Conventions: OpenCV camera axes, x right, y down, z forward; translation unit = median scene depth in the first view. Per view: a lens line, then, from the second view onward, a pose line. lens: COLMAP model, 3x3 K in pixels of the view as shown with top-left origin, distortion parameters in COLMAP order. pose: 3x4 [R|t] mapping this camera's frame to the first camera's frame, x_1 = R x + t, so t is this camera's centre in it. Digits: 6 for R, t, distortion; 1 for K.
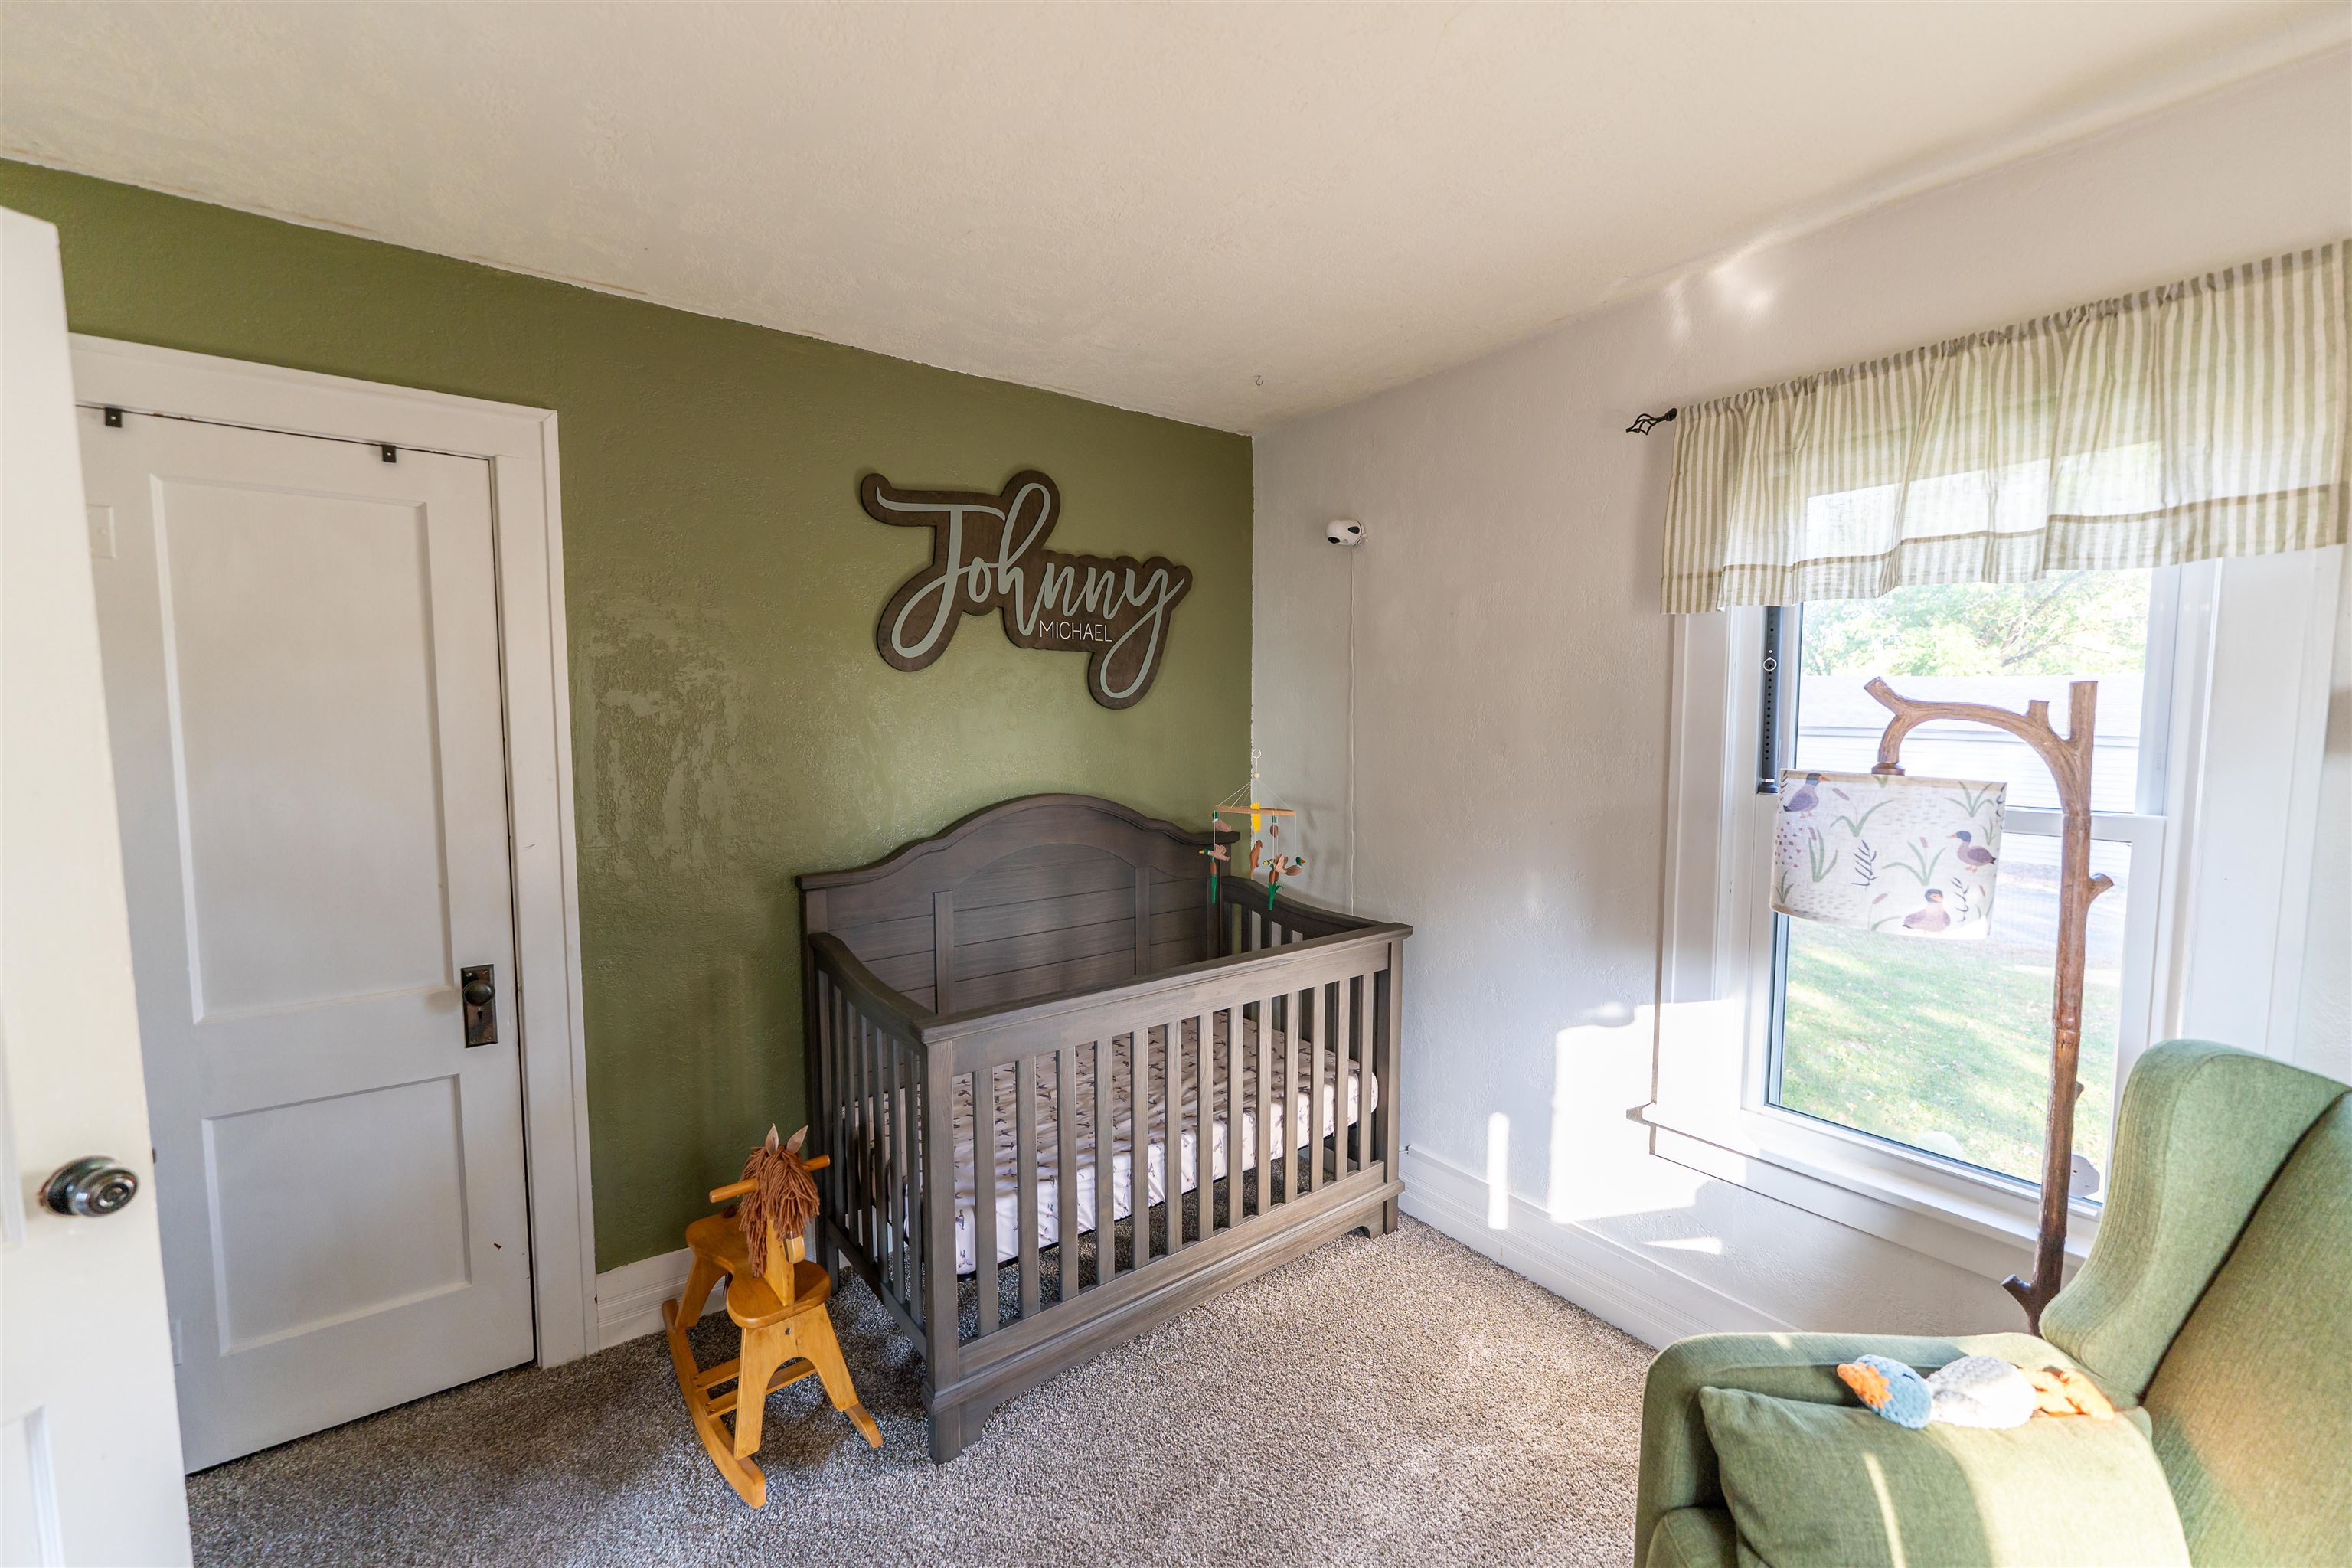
lens RADIAL K [[976.4, 0, 1203.1], [0, 976.4, 778.0], [0, 0, 1]] dist [0.022721, 0.000118]
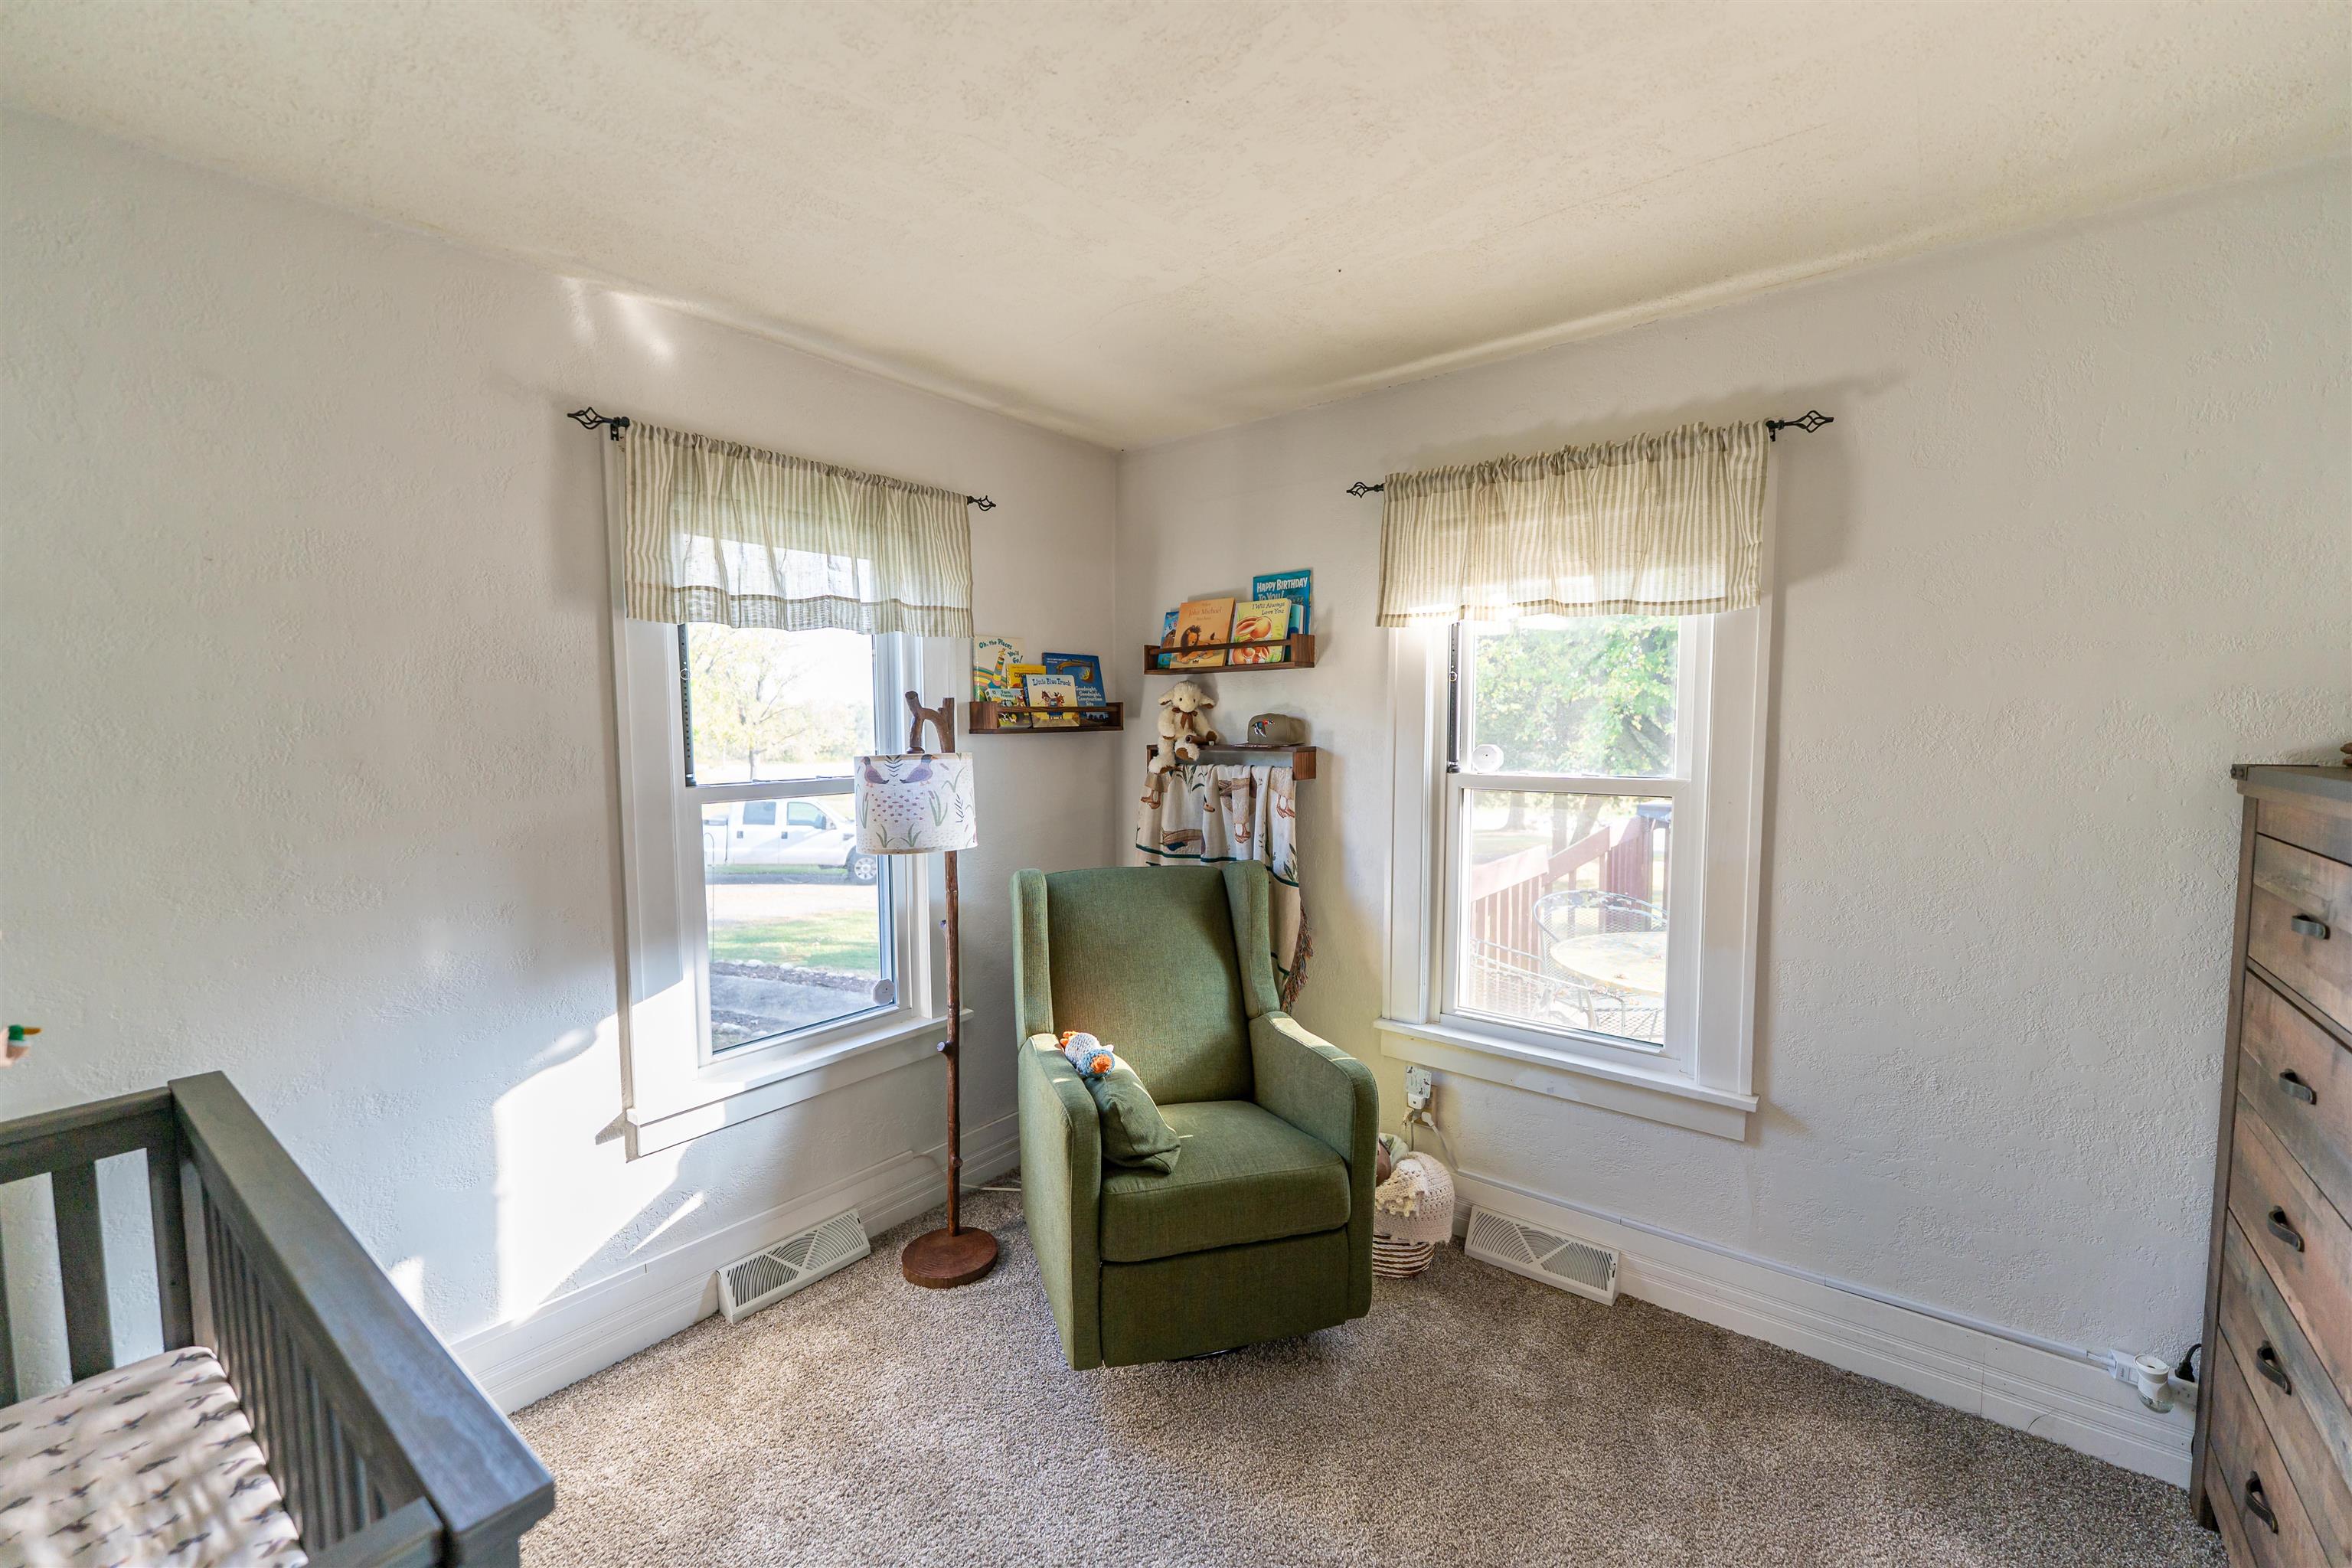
lens RADIAL K [[942.8, 0, 1177.4], [0, 942.8, 788.8], [0, 0, 1]] dist [-0.000501, 0.000075]
pose [[-0.233401, -0.068289, 0.969980, -0.654402], [0.076305, 0.993168, 0.088283, -0.038437], [-0.969382, 0.094620, -0.226596, 0.735494]]
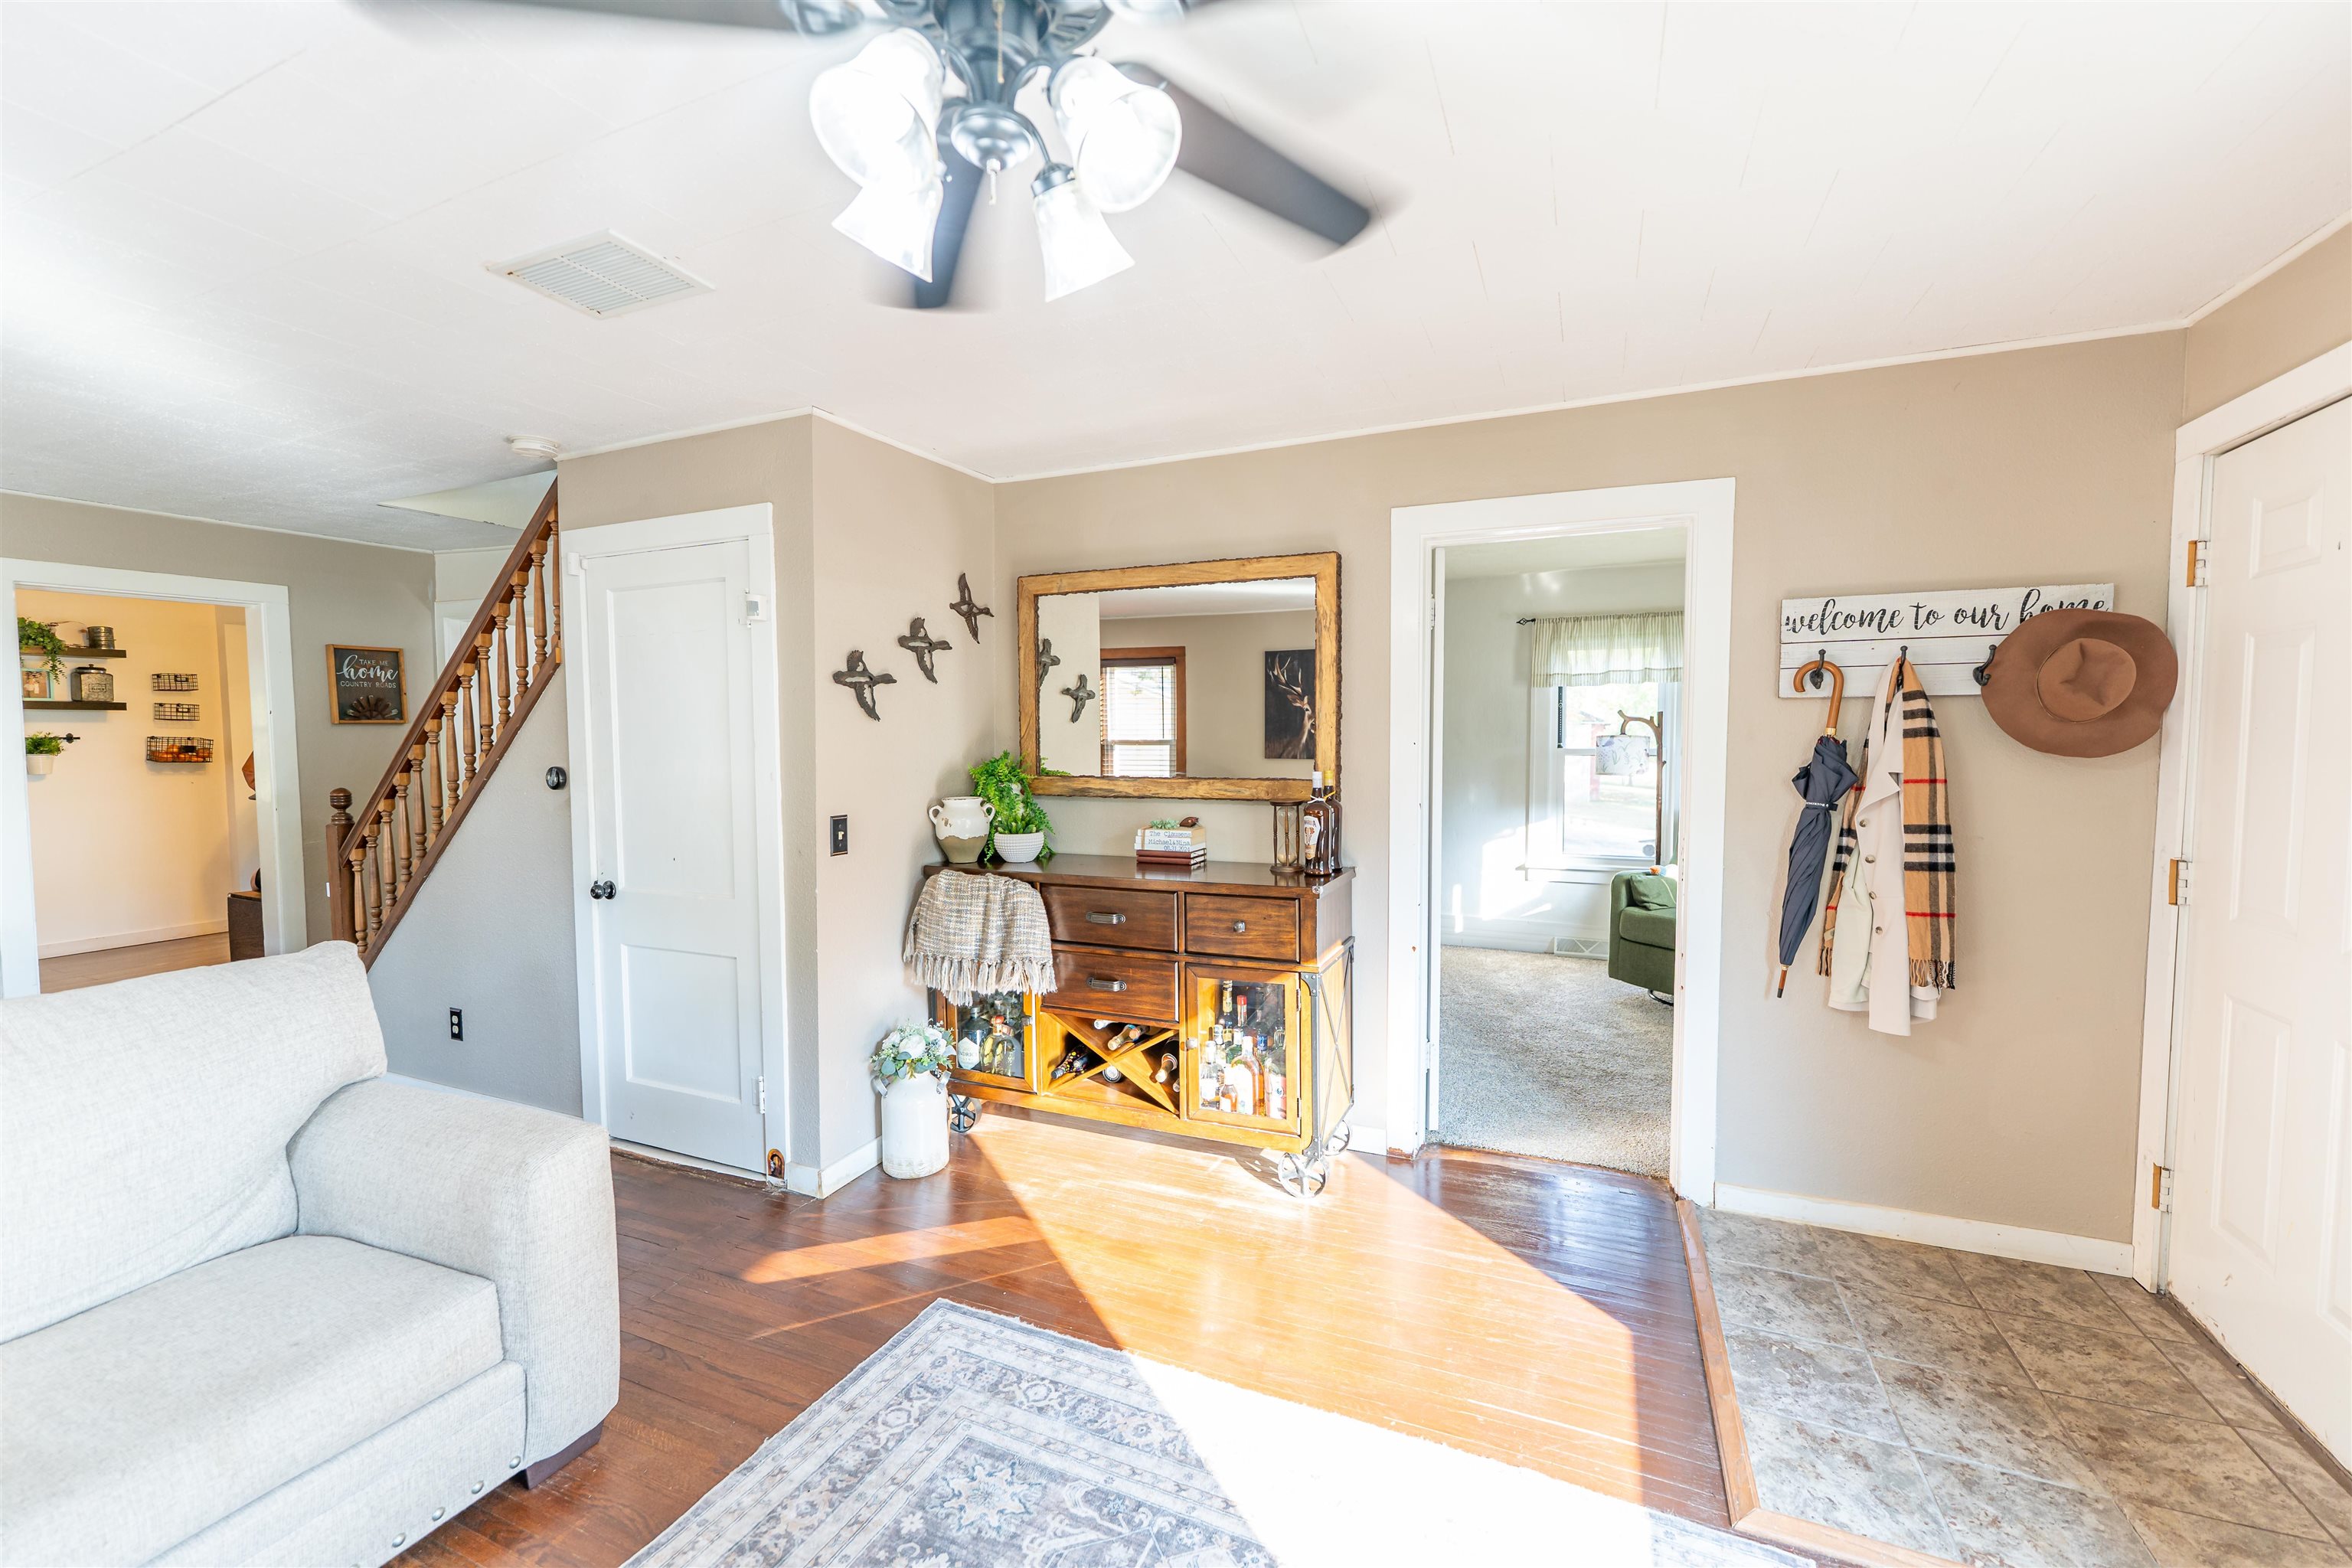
lens RADIAL K [[942.8, 0, 1177.4], [0, 942.8, 788.8], [0, 0, 1]] dist [-0.000501, 0.000075]
pose [[0.879244, -0.027393, 0.475584, -1.898854], [0.039780, 0.999080, -0.015999, 0.142485], [-0.474708, 0.032985, 0.879525, -1.002824]]
